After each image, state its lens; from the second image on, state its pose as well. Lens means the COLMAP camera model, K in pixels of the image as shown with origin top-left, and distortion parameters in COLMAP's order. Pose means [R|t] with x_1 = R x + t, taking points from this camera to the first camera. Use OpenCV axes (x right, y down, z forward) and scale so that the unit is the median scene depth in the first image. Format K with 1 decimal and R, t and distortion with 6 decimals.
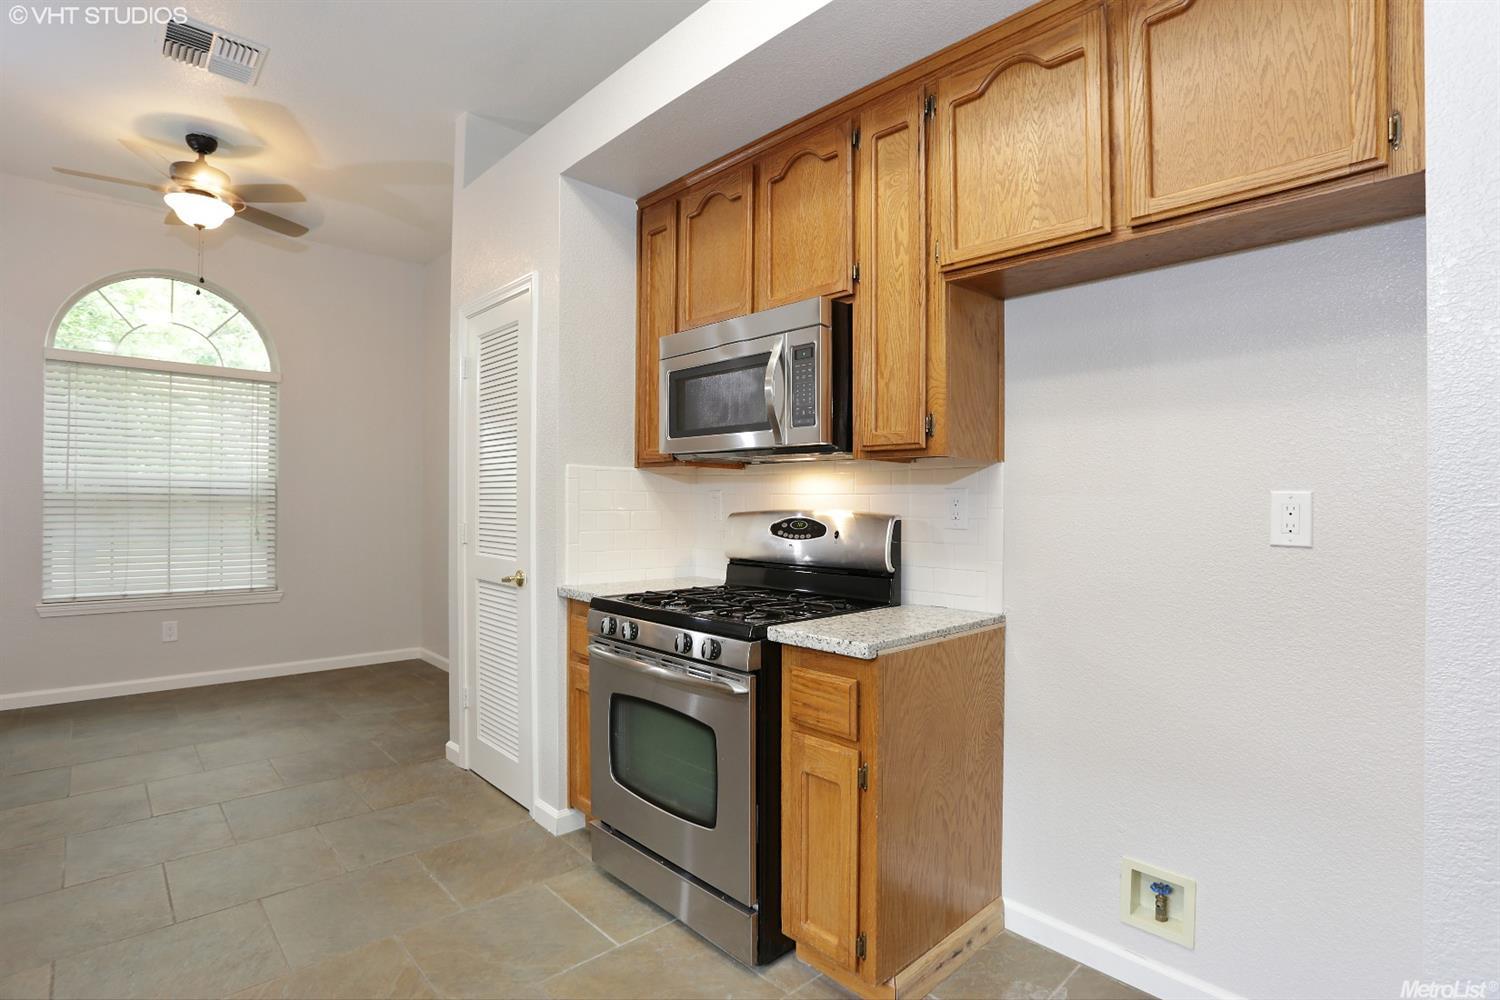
lens RADIAL K [[737.3, 0, 775.4], [0, 737.3, 511.5], [0, 0, 1]] dist [-0.056536, 0.015652]
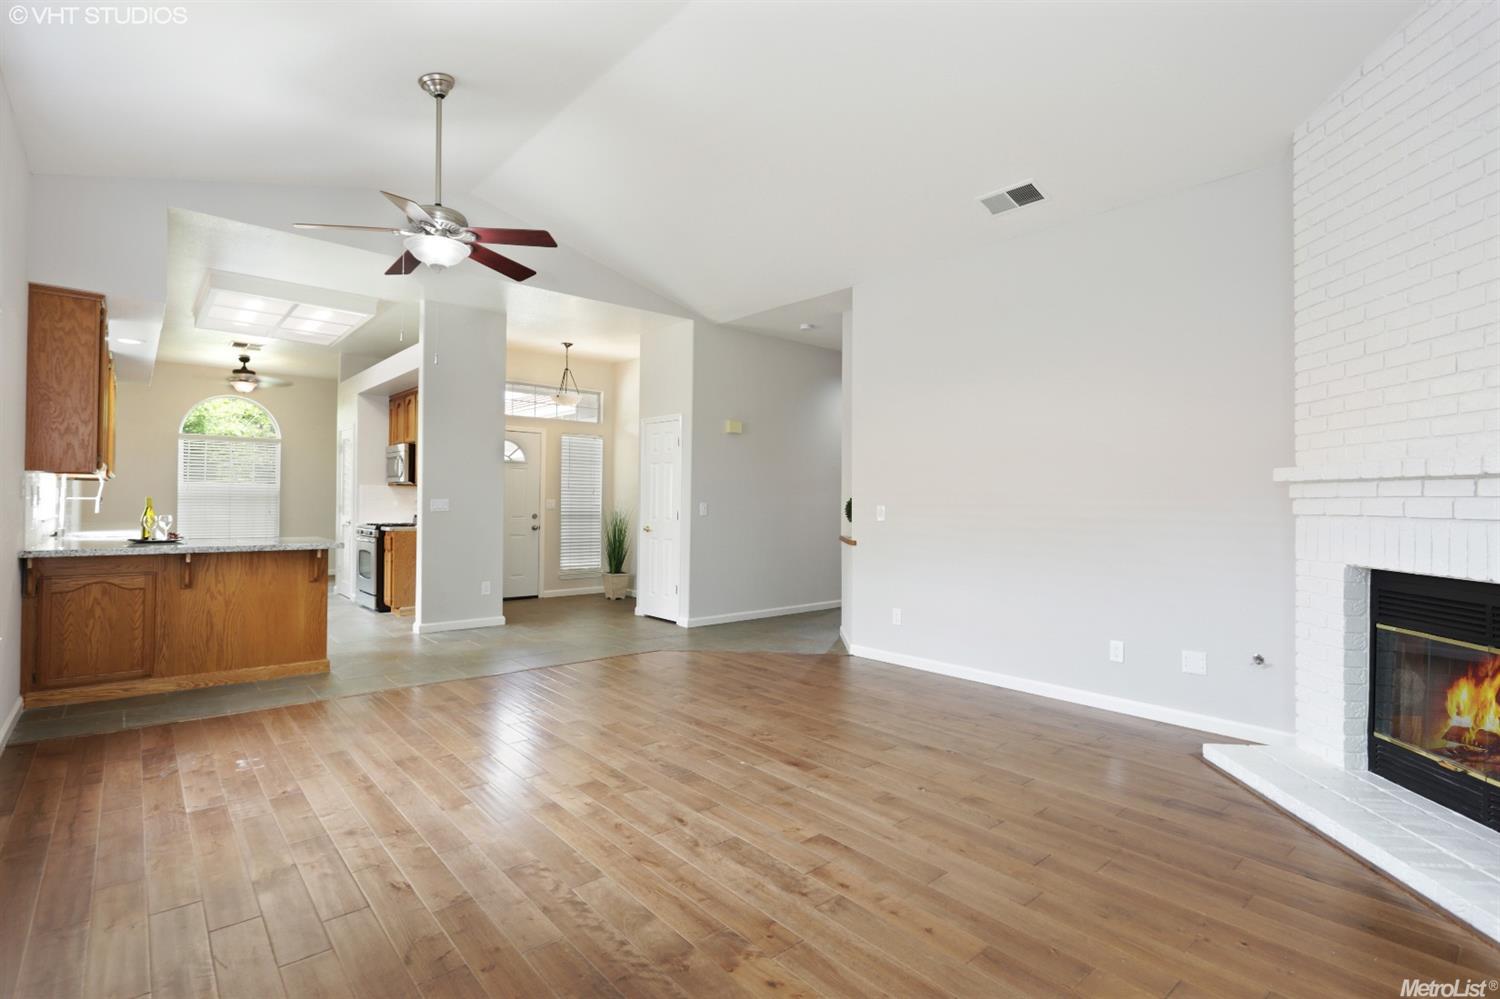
lens RADIAL K [[726.5, 0, 750.0], [0, 726.5, 499.5], [0, 0, 1]] dist [-0.055538, 0.000463]
pose [[0.998460, 0.001762, -0.055441, 0.820099], [-0.002491, 0.999911, -0.013083, 0.016635], [0.055413, 0.013201, 0.998376, -1.035725]]
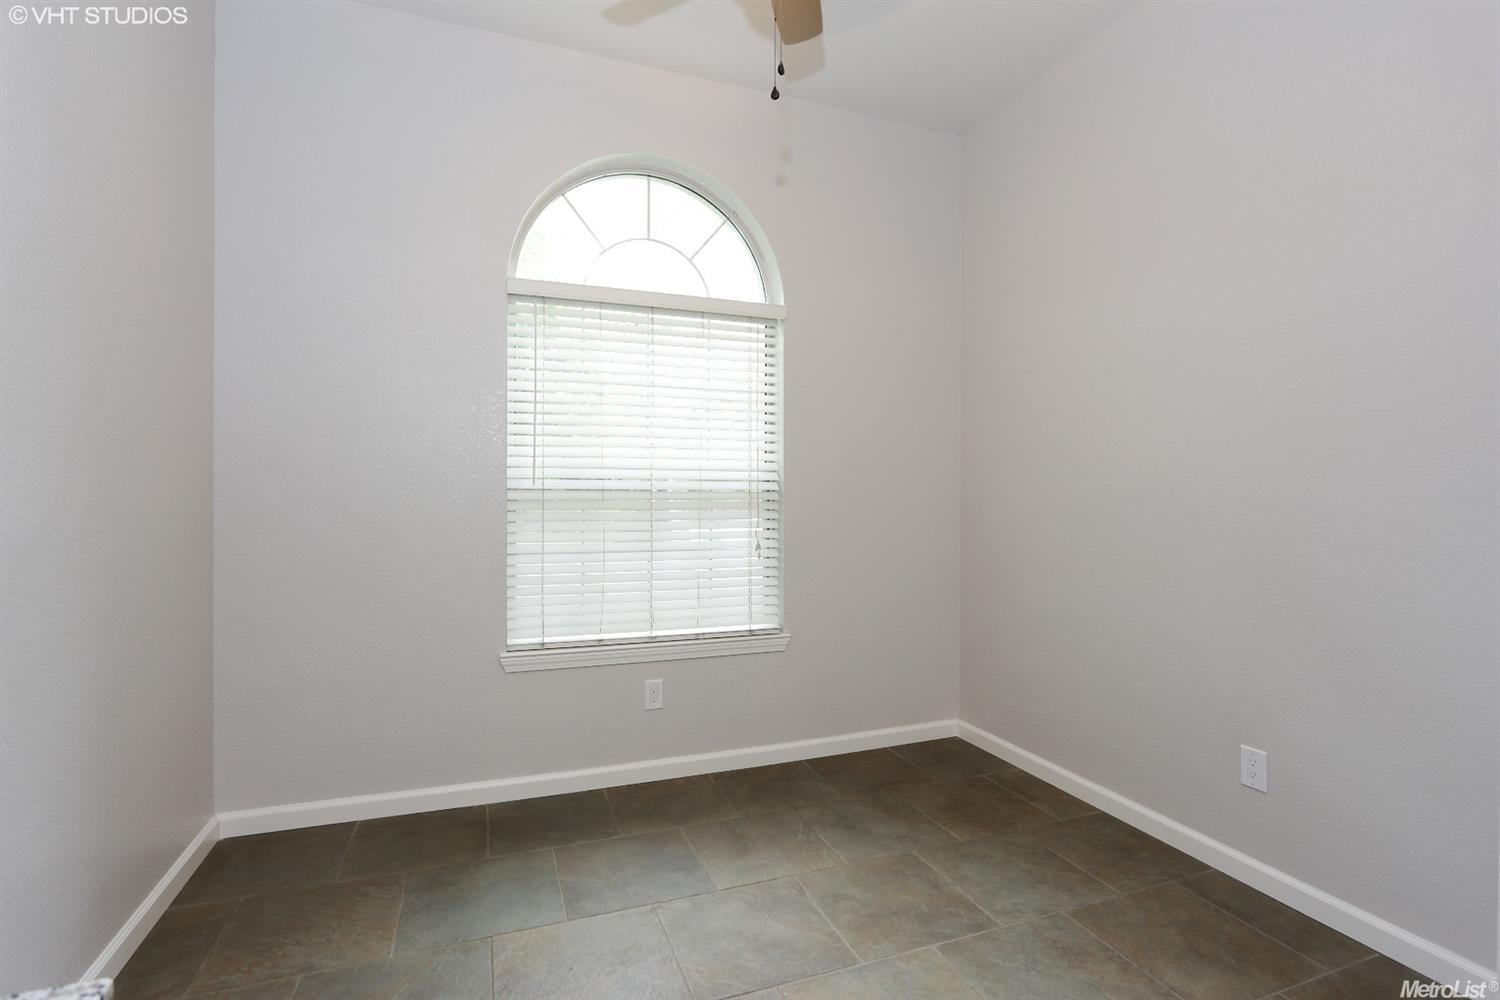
lens RADIAL K [[726.5, 0, 750.0], [0, 726.5, 500.0], [0, 0, 1]] dist [-0.055538, 0.000463]
pose [[0.914679, -0.006724, -0.404124, -0.504168], [0.007225, 0.999974, -0.000284, -0.014158], [0.404116, -0.002660, 0.914704, 0.426238]]
